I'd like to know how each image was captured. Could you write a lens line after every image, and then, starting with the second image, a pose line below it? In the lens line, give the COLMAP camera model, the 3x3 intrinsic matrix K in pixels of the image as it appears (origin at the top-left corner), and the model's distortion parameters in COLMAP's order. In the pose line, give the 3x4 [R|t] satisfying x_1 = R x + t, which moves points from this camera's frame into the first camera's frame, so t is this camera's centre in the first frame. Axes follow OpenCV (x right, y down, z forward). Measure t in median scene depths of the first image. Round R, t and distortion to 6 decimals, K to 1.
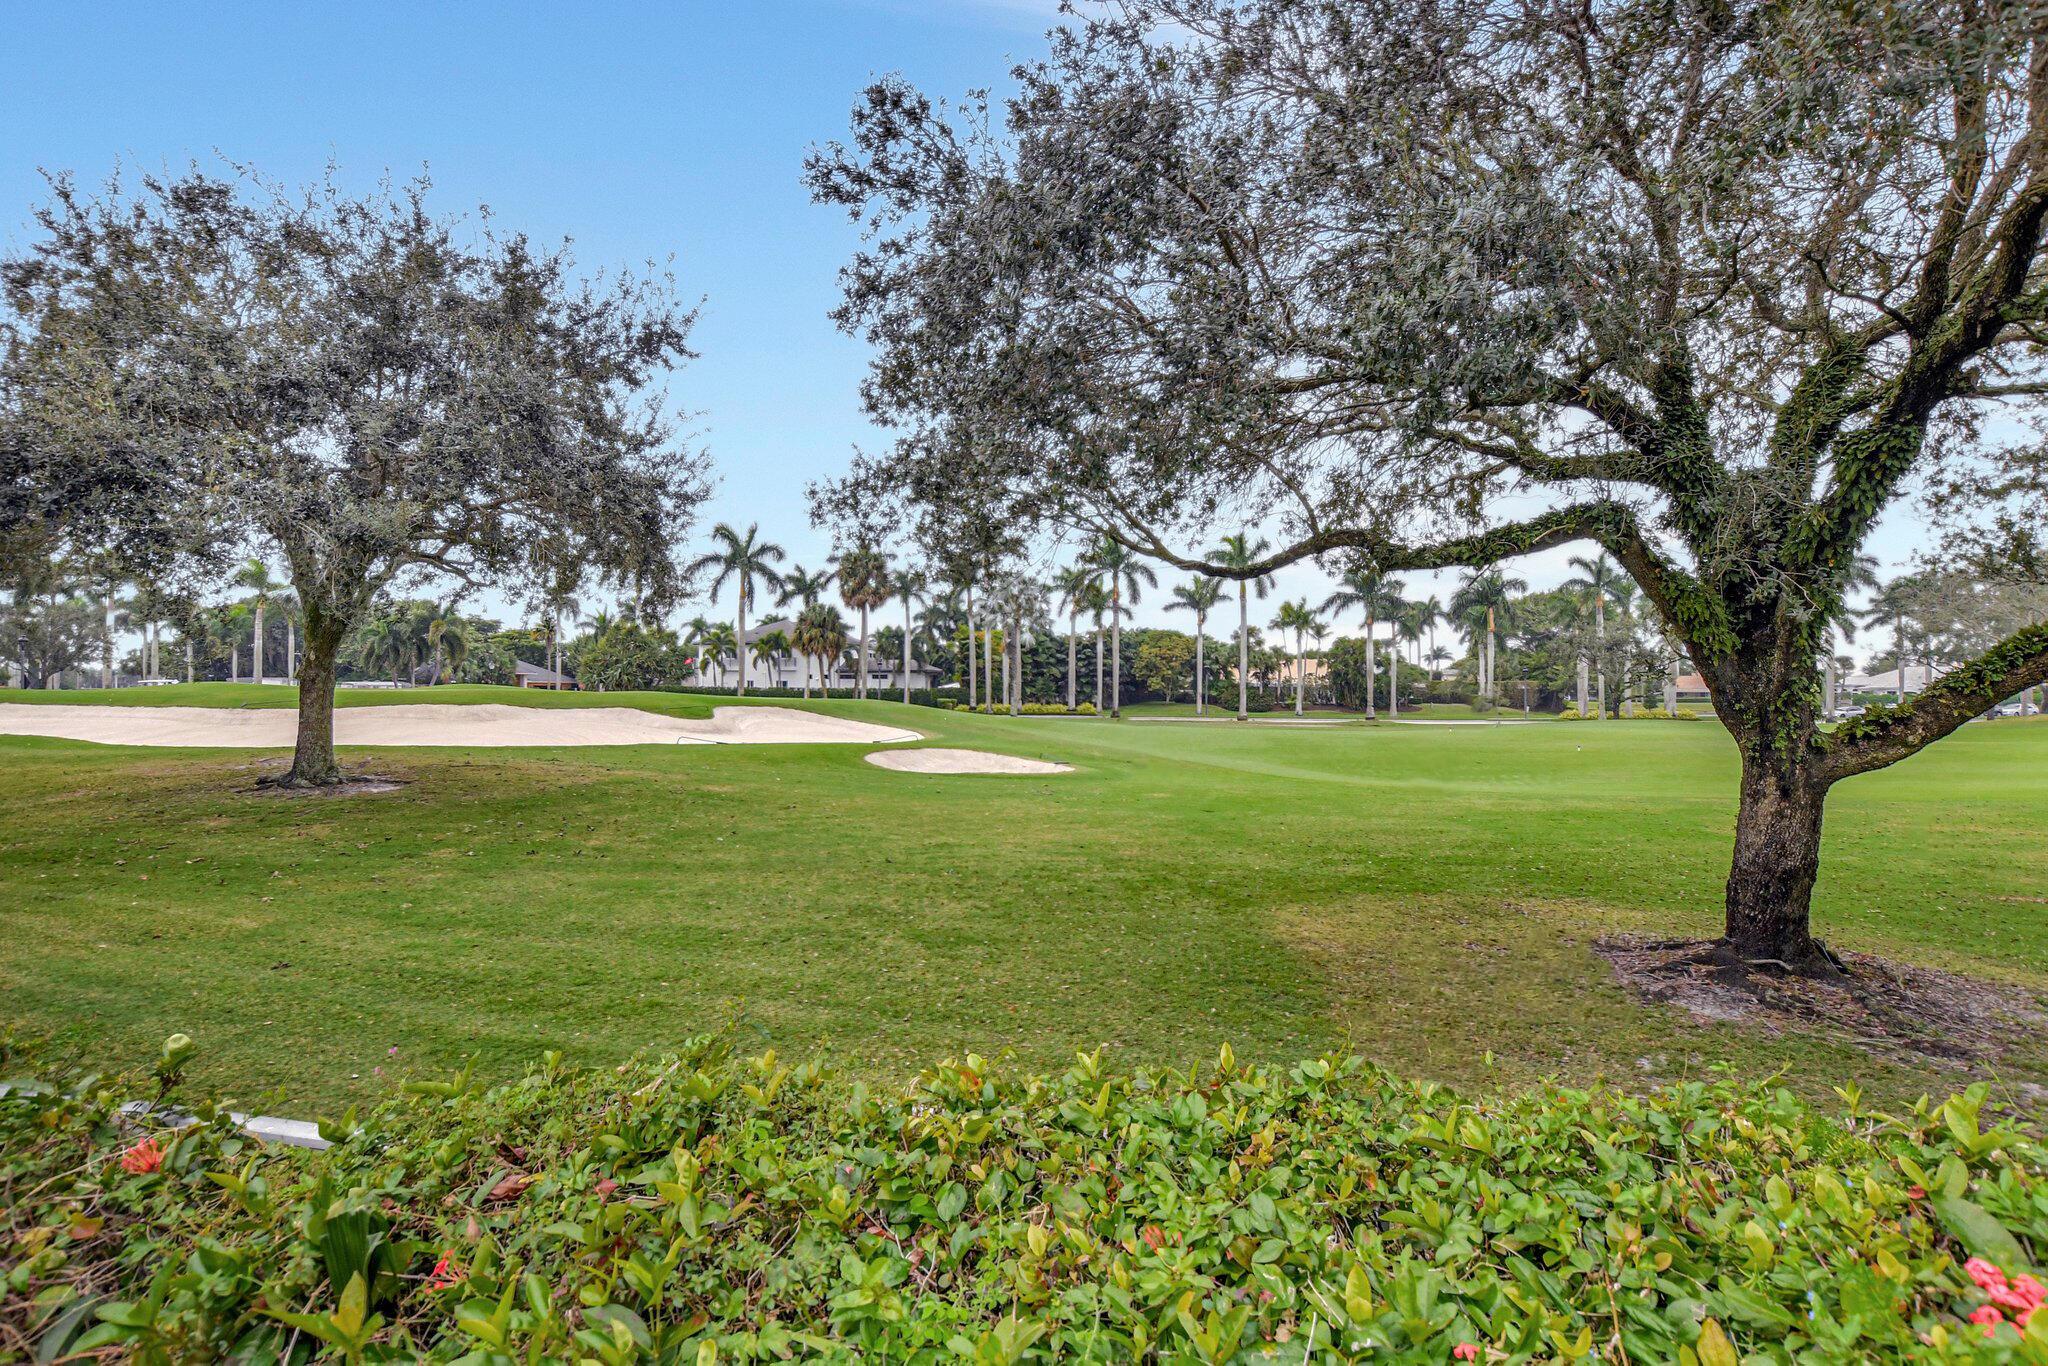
lens RADIAL K [[952.2, 0, 1019.3], [0, 952.2, 681.3], [0, 0, 1]] dist [-0.053846, 0.000093]
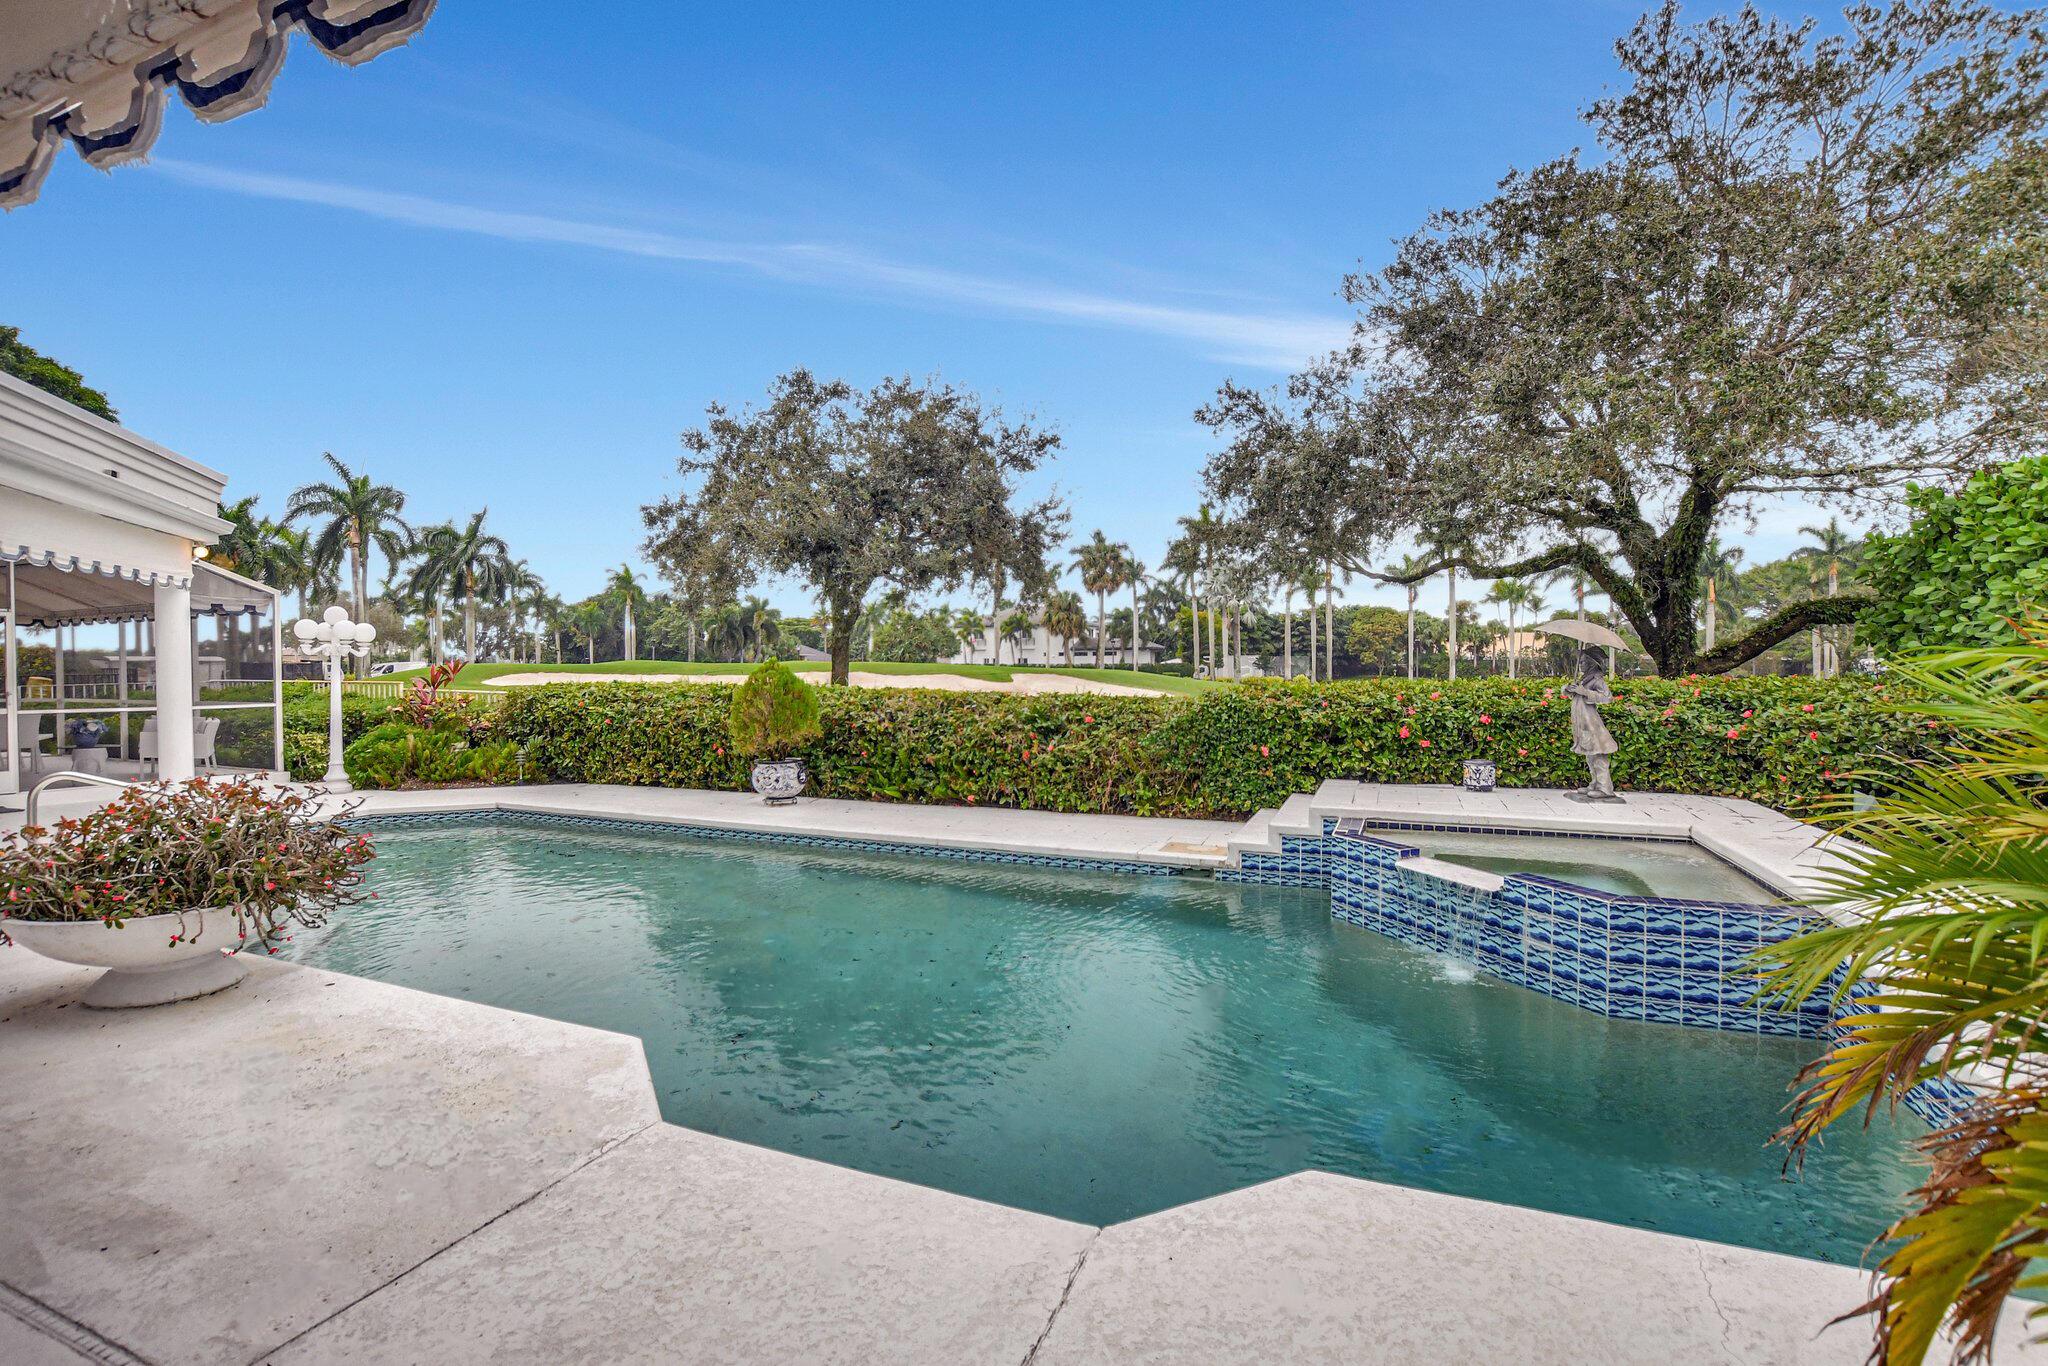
lens RADIAL K [[952.2, 0, 1019.3], [0, 952.2, 681.3], [0, 0, 1]] dist [-0.053846, 0.000093]
pose [[0.977098, -0.005282, -0.212726, -0.013379], [0.009635, 0.999765, 0.019428, 0.005195], [0.212574, -0.021032, 0.976919, -0.121599]]
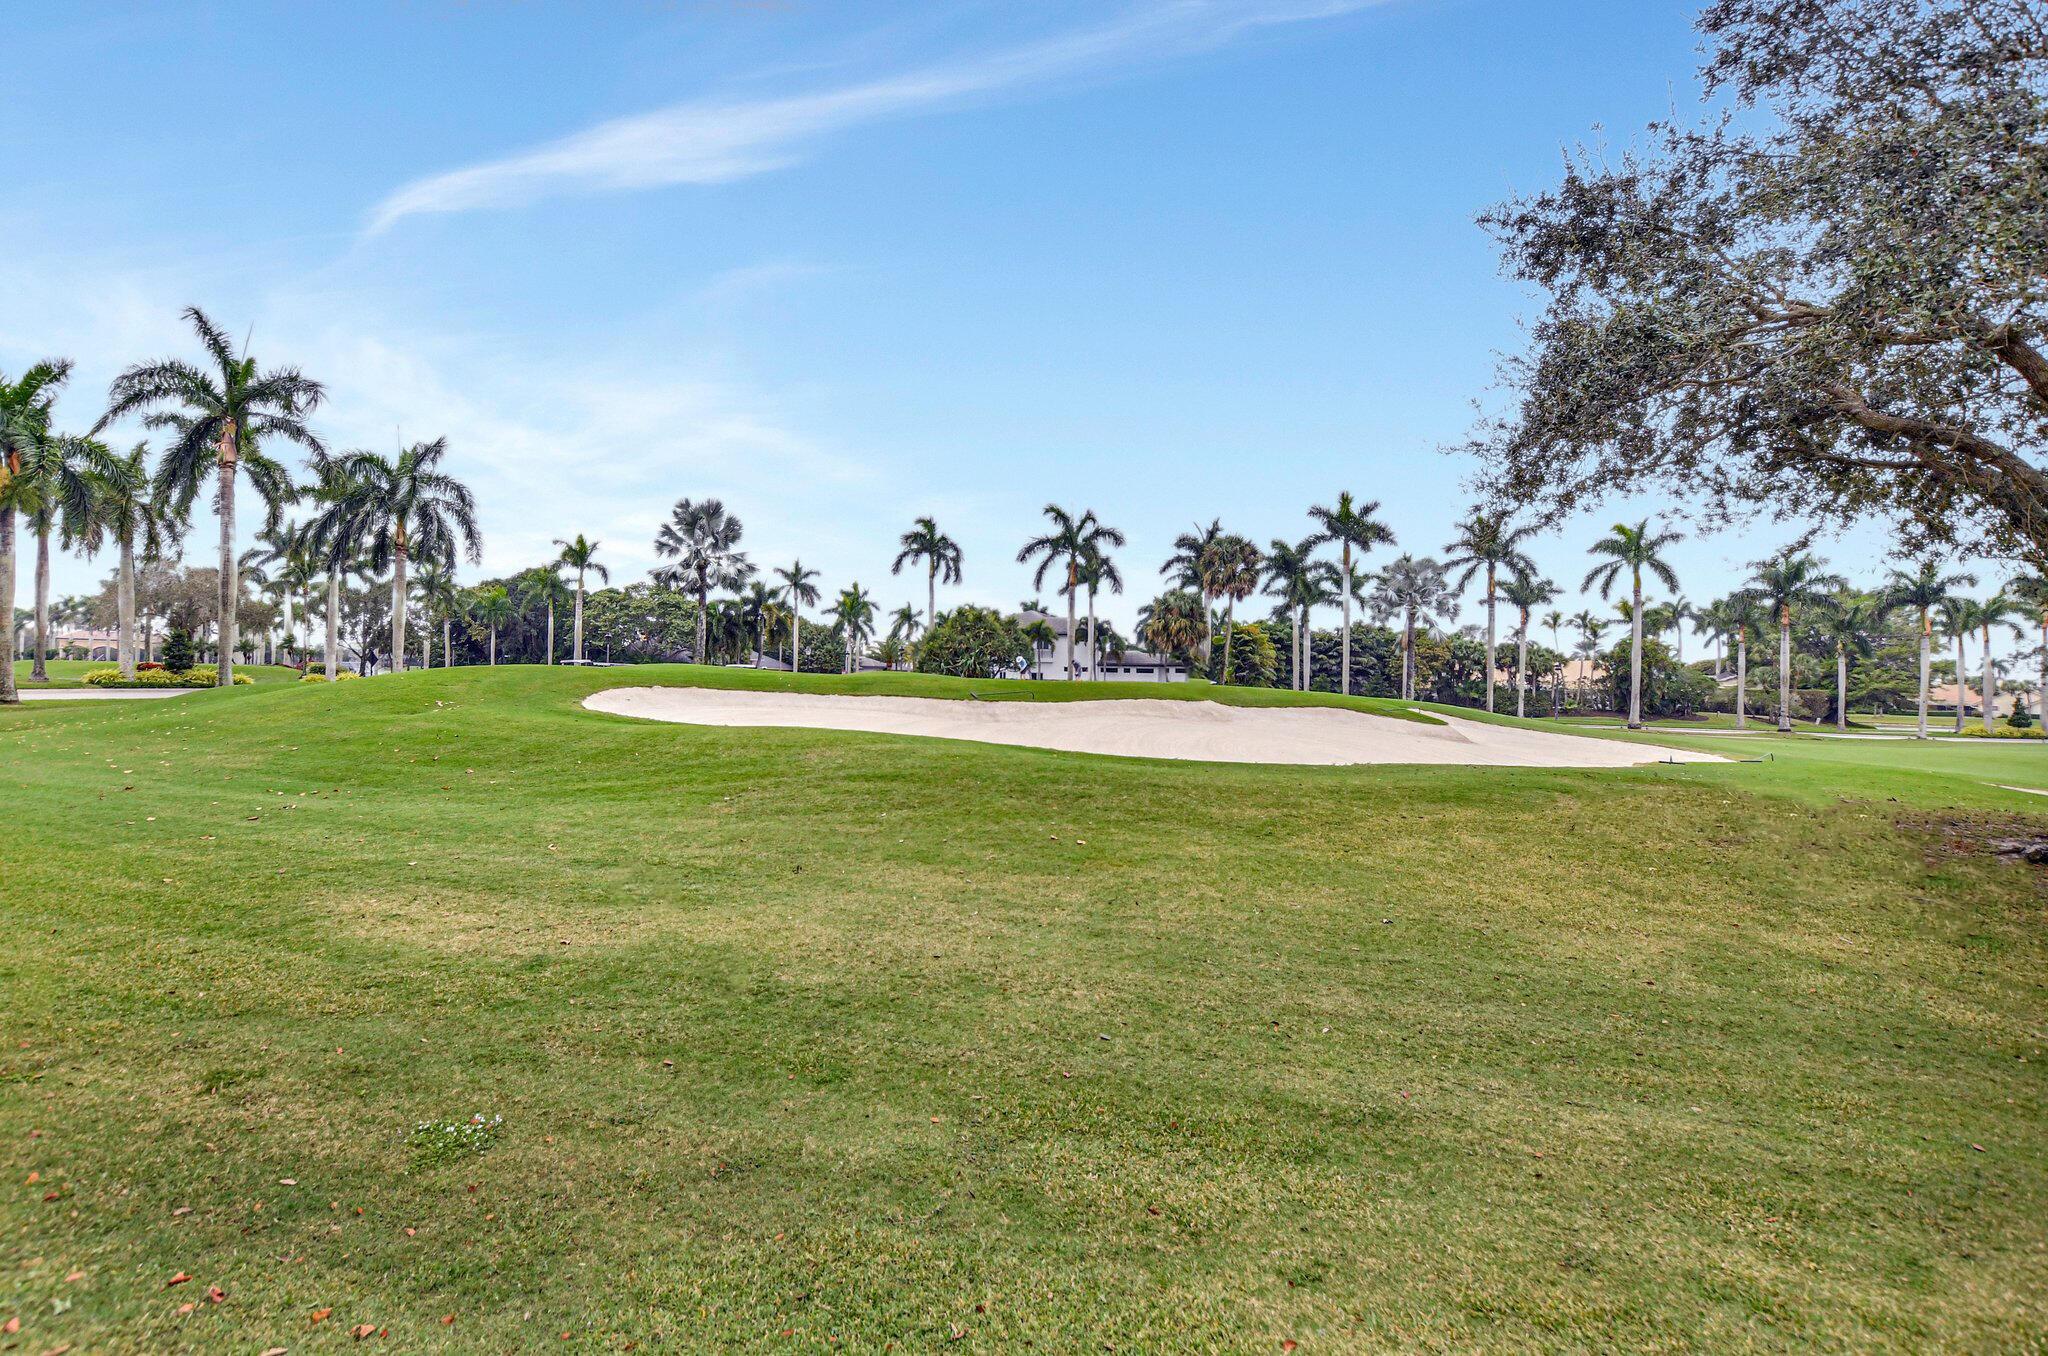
lens RADIAL K [[929.3, 0, 948.9], [0, 929.3, 680.1], [0, 0, 1]] dist [-0.023537, 0.000136]
pose [[0.994308, 0.022779, -0.104080, -0.268250], [-0.022037, 0.999723, 0.008269, 0.001376], [0.104239, -0.005928, 0.994535, 0.061915]]
